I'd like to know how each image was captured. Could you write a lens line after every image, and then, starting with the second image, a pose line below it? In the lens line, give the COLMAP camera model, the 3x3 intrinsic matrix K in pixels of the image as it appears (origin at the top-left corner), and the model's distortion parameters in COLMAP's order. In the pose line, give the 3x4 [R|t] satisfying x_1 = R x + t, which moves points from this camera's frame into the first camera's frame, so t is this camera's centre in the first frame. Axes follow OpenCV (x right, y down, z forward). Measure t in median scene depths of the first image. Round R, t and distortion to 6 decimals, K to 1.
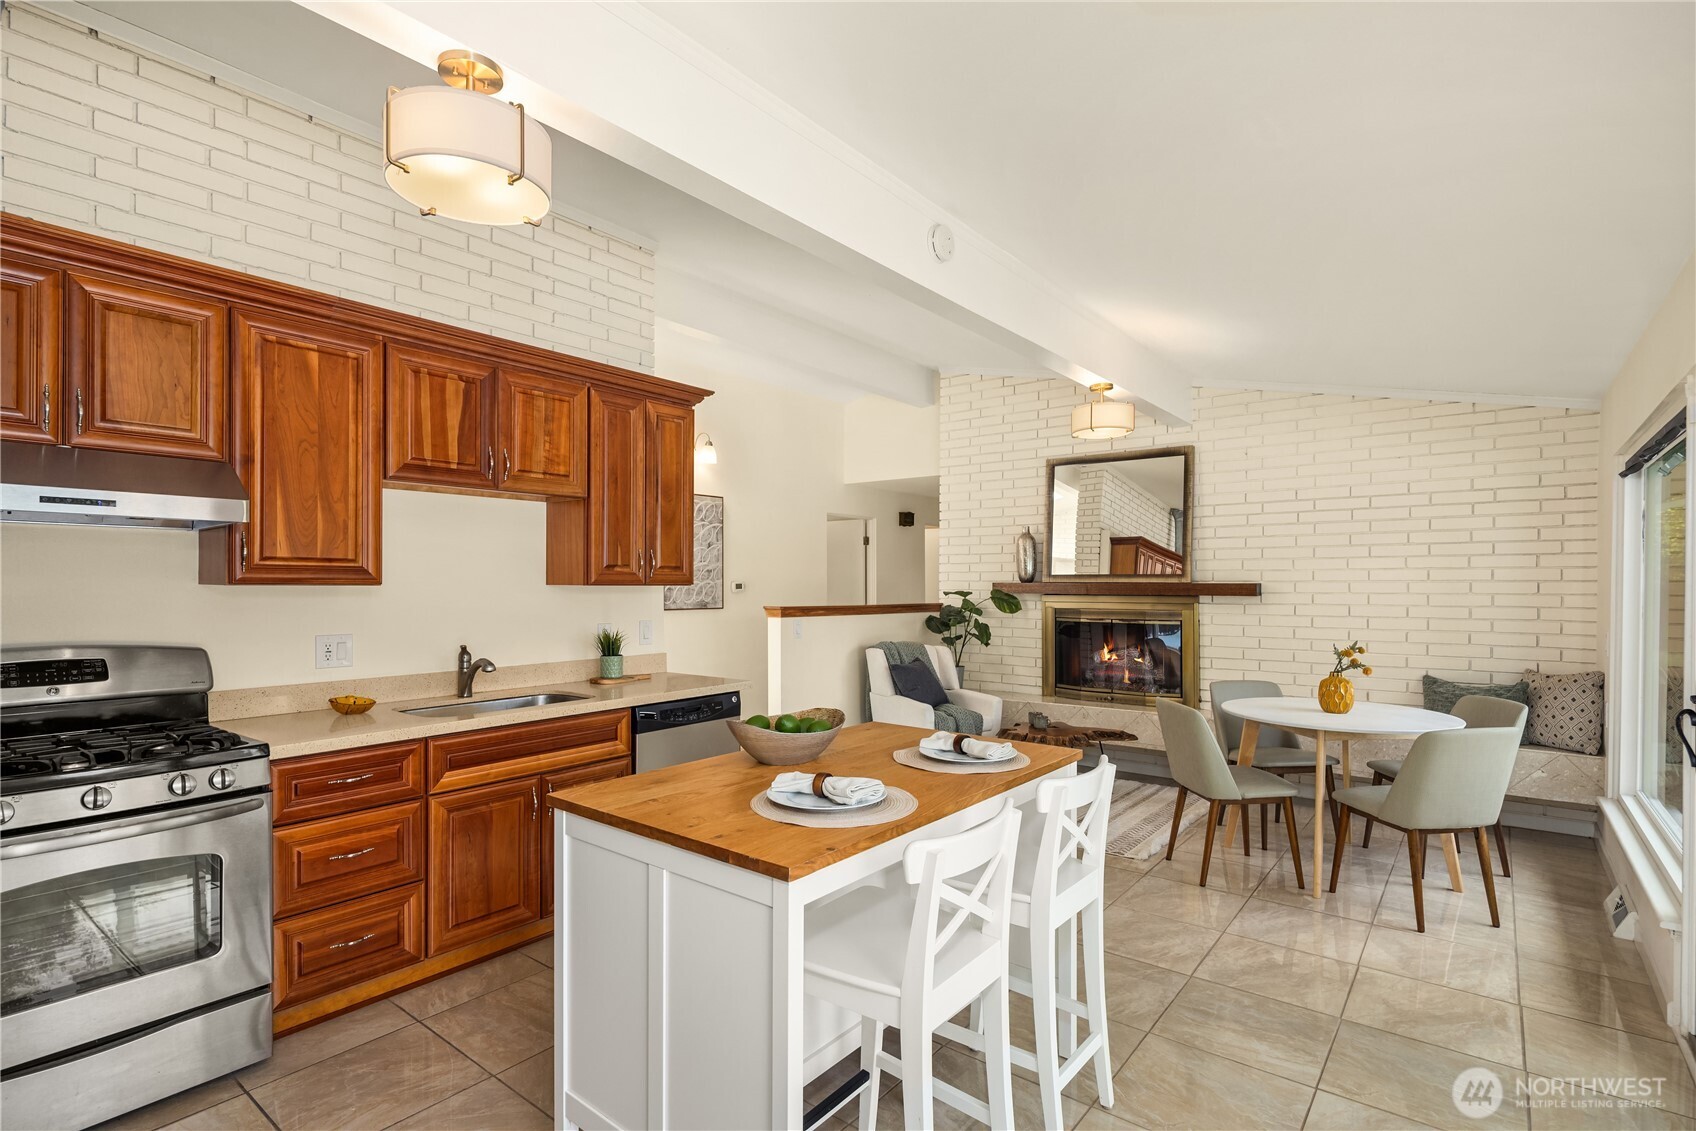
lens RADIAL K [[825.4, 0, 842.1], [0, 825.4, 554.8], [0, 0, 1]] dist [0.000349, -0.000785]
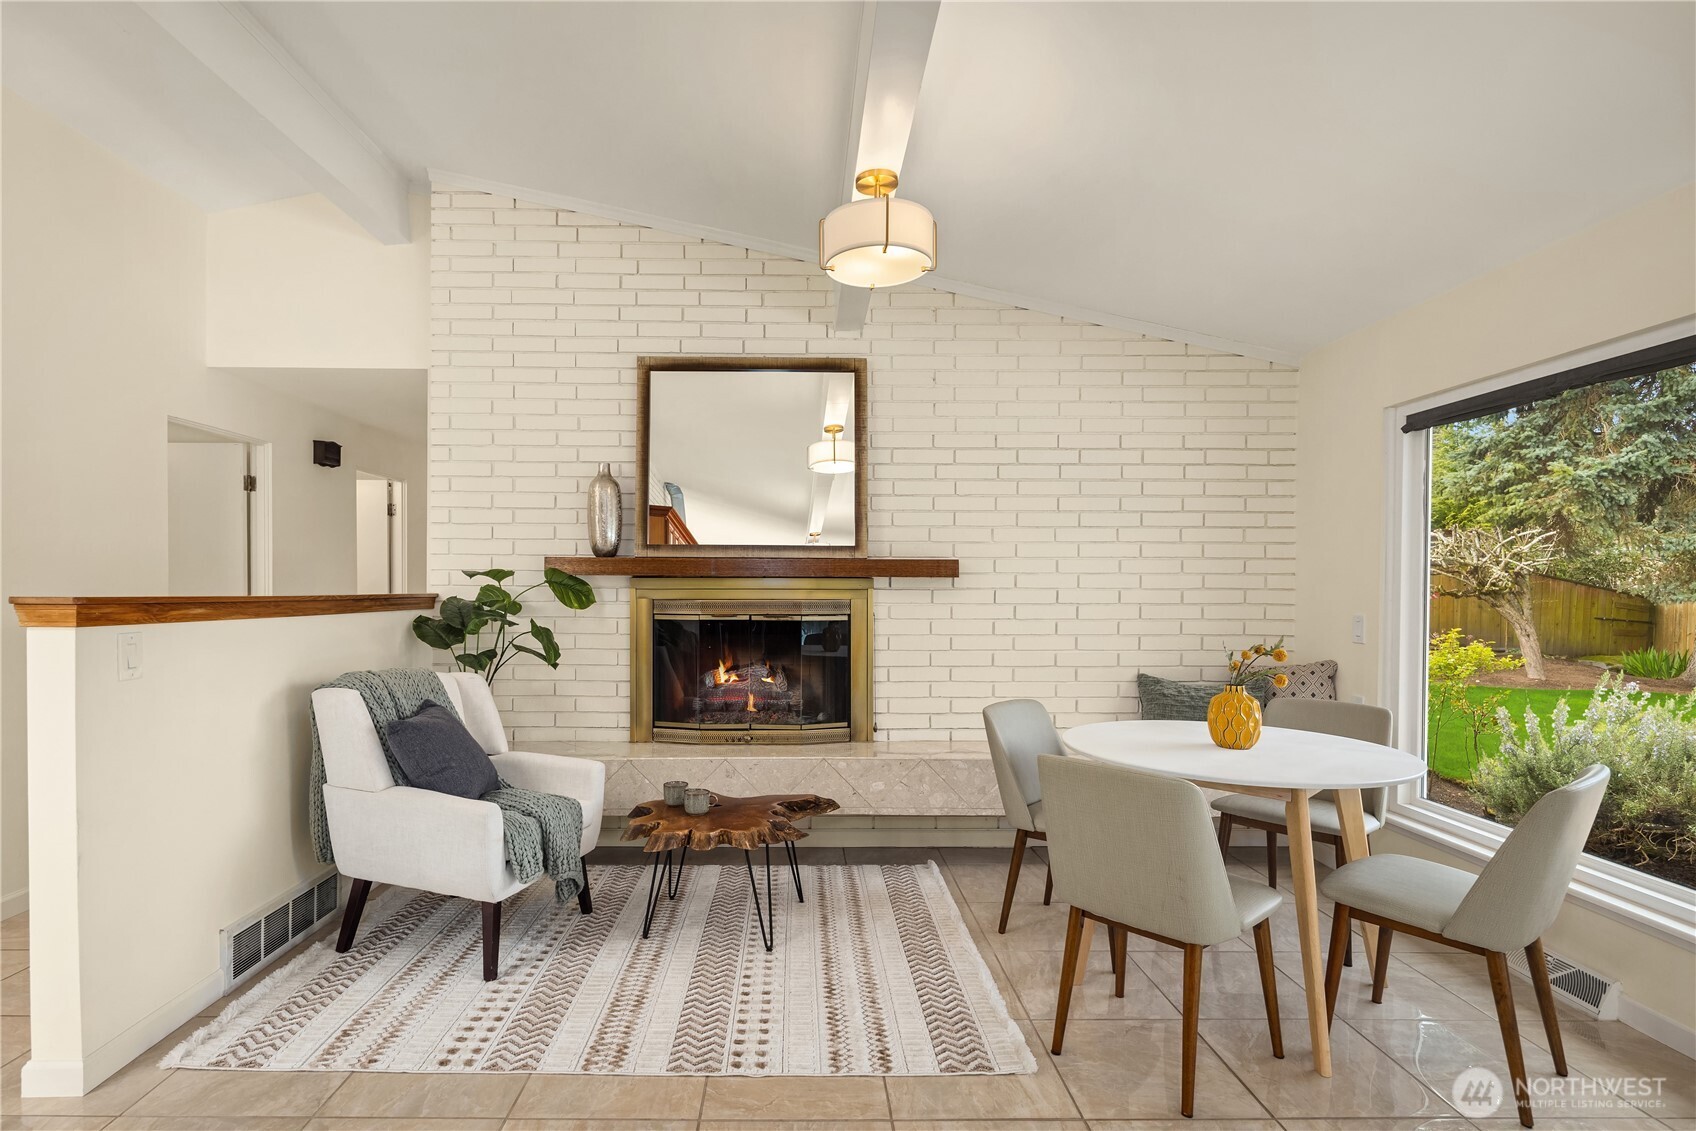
lens RADIAL K [[844.4, 0, 805.7], [0, 844.4, 586.0], [0, 0, 1]] dist [0.007999, 0.000609]
pose [[0.776458, 0.000675, 0.630169, -0.049810], [-0.024931, 0.999249, 0.029648, 0.032706], [-0.629676, -0.038731, 0.775892, 0.430486]]
